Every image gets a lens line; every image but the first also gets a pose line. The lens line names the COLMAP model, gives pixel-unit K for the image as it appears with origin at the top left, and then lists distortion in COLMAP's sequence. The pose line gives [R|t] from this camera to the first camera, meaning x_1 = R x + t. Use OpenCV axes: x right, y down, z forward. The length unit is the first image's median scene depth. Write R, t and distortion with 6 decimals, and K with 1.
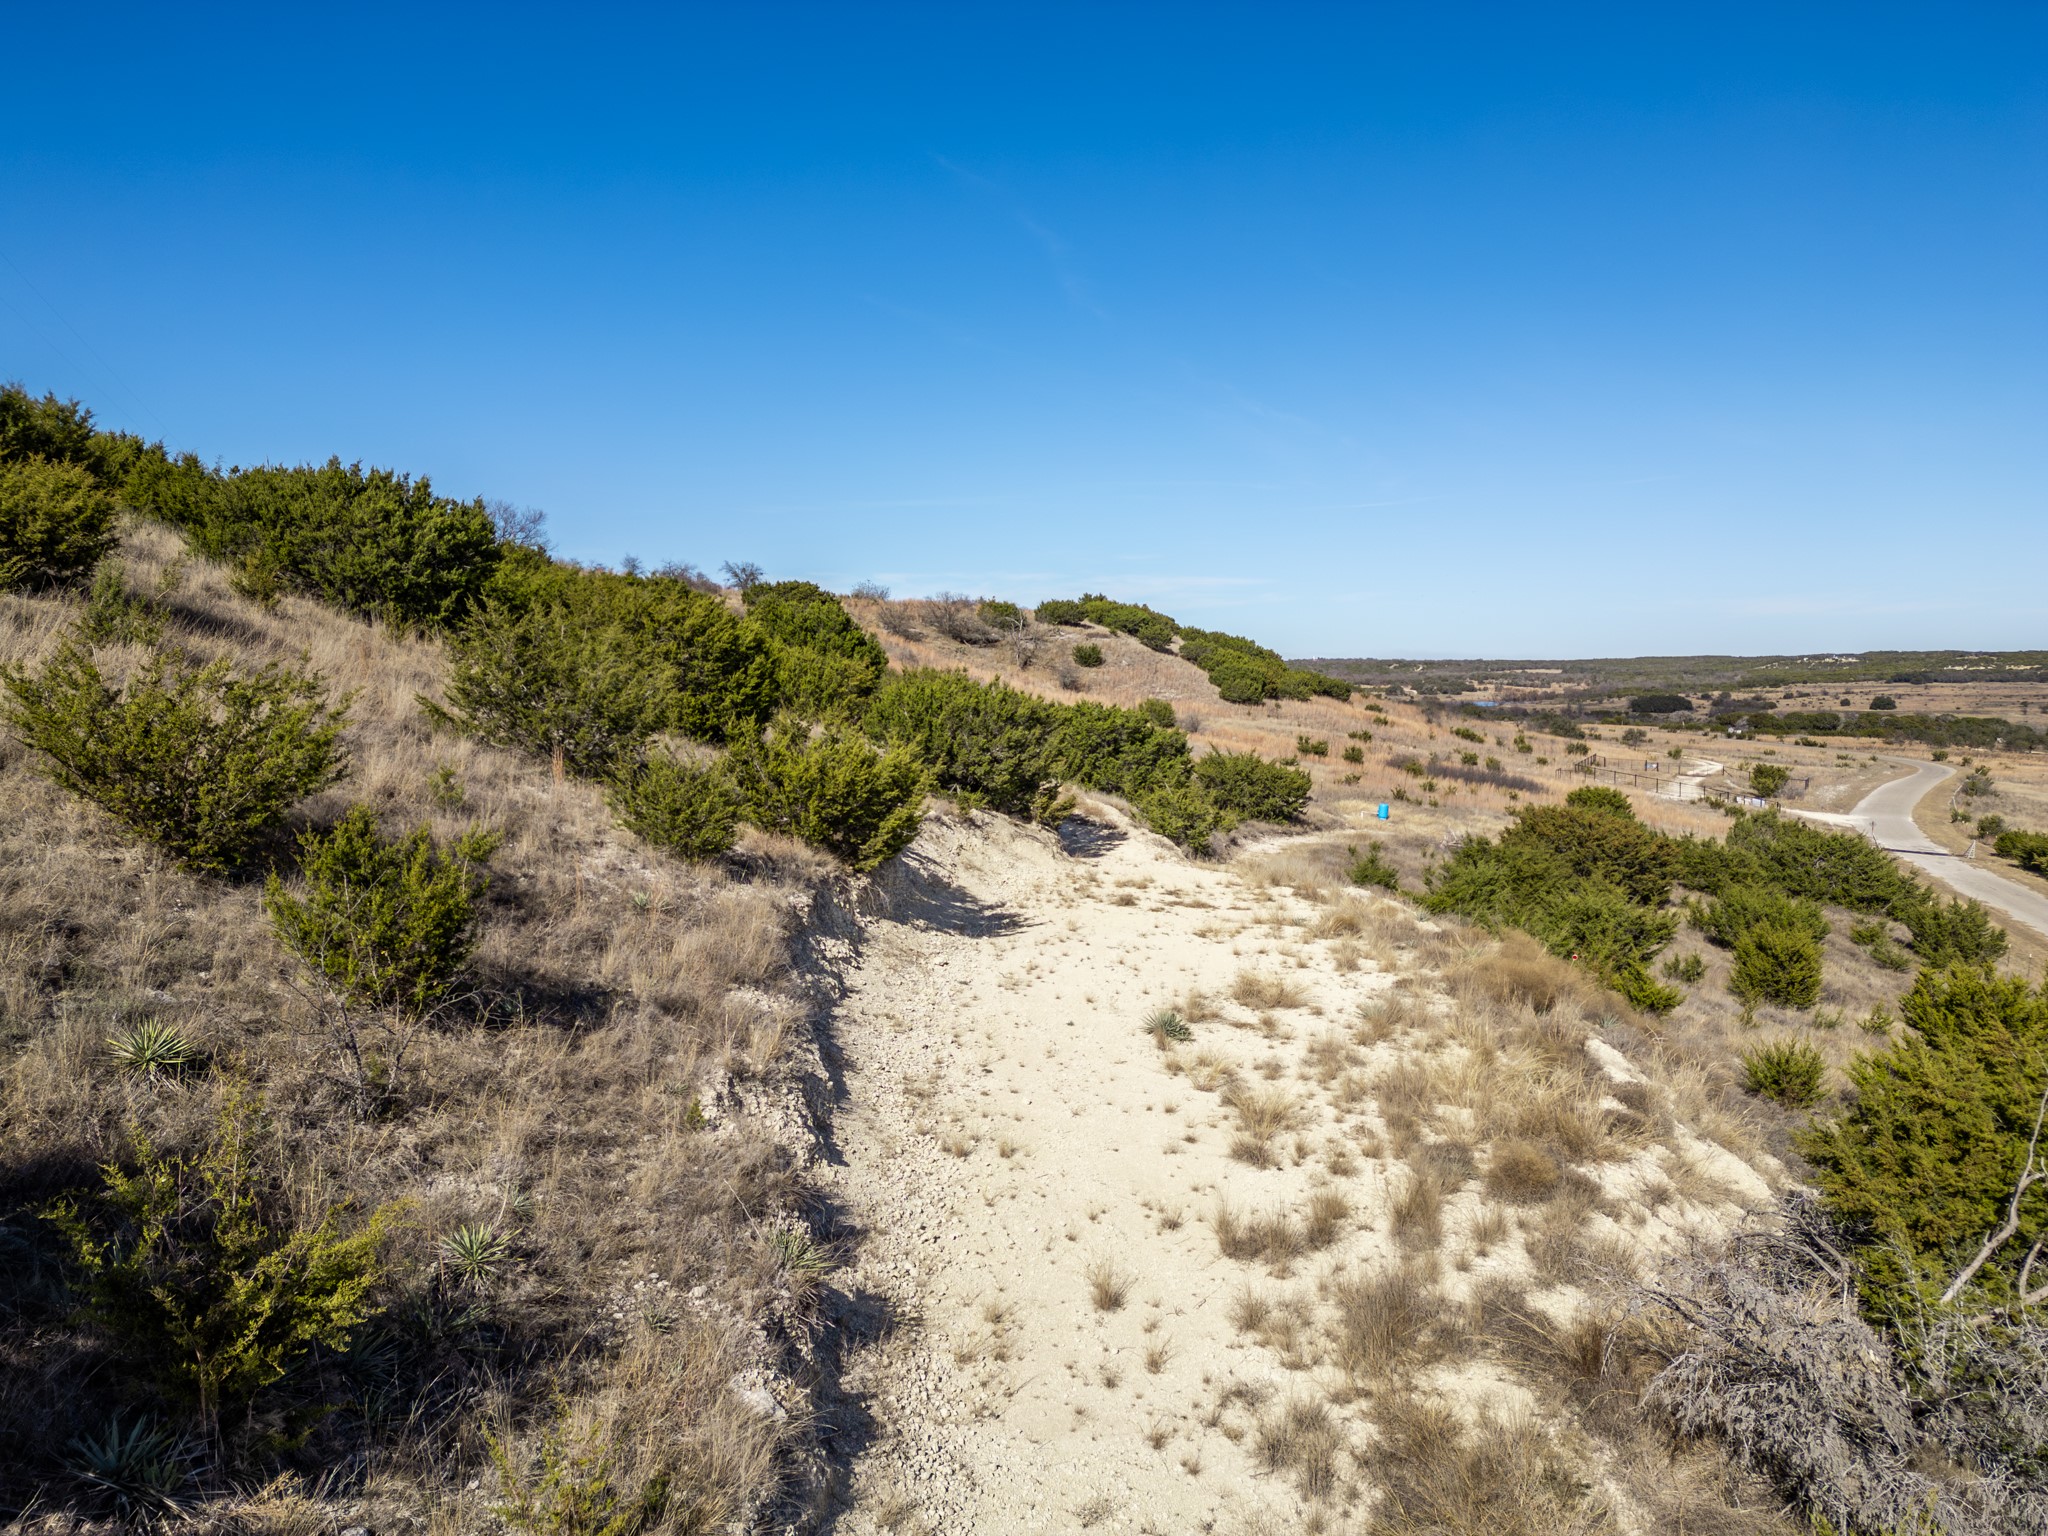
lens RADIAL K [[1408.4, 0, 1024.0], [0, 1408.4, 768.0], [0, 0, 1]] dist [0.102130, -0.105485]
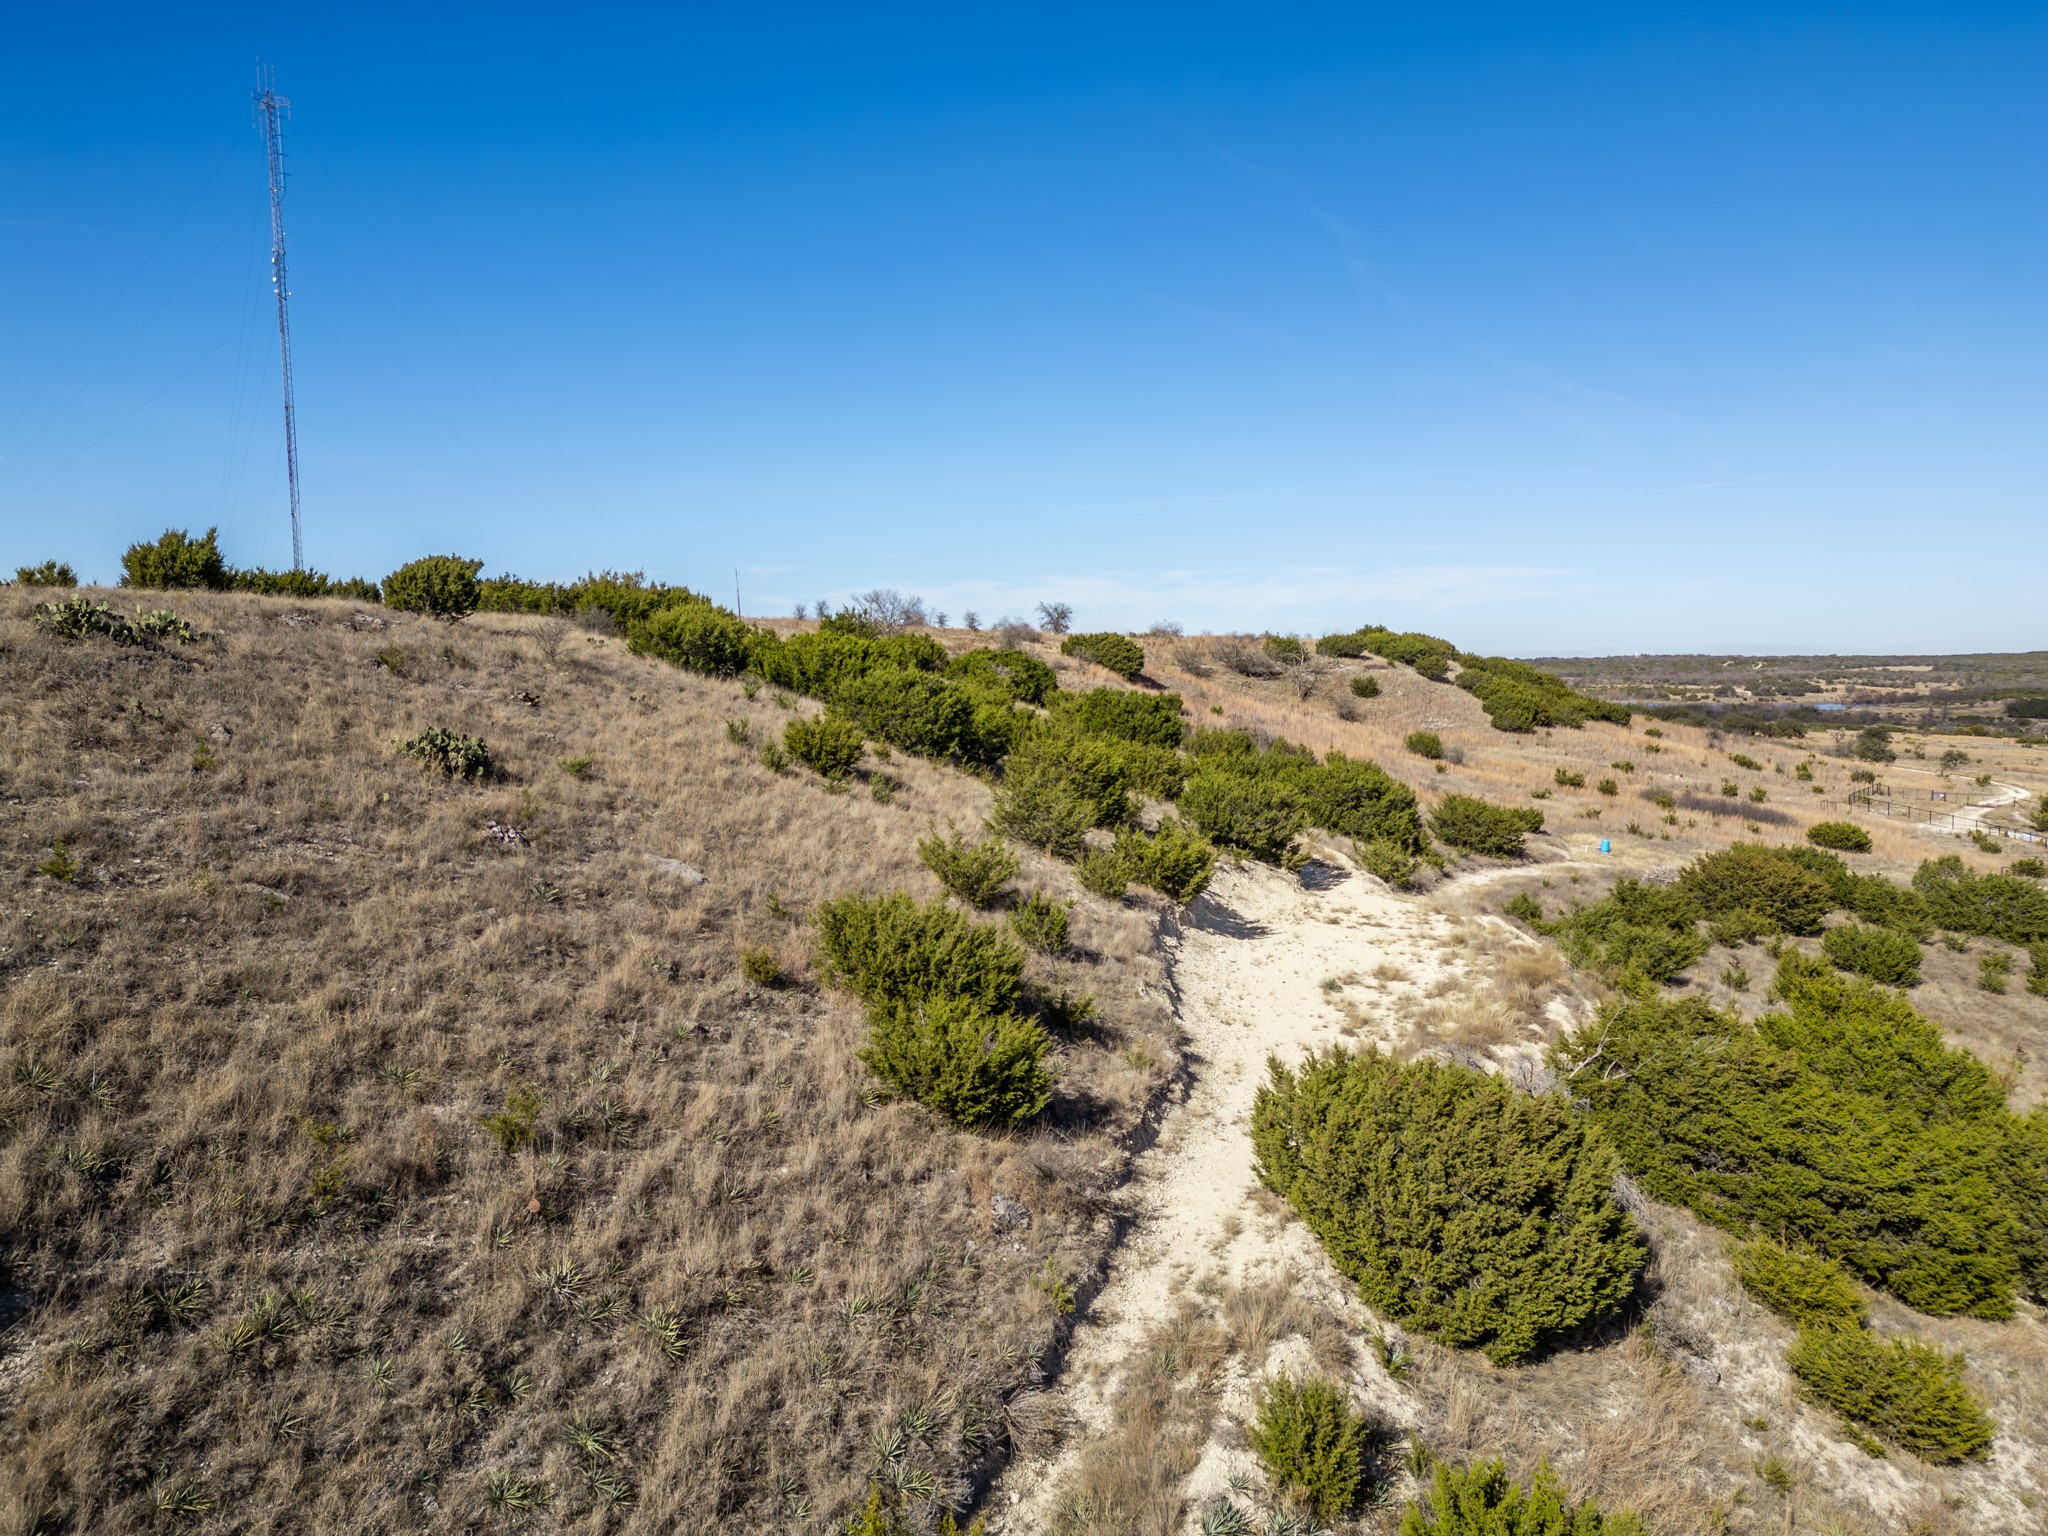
lens RADIAL K [[1408.4, 0, 1024.0], [0, 1408.4, 768.0], [0, 0, 1]] dist [0.102130, -0.105485]
pose [[0.979345, 0.010901, -0.201905, 0.021249], [-0.010705, 0.999941, 0.002063, -0.037783], [0.201915, 0.000141, 0.979403, -0.314066]]
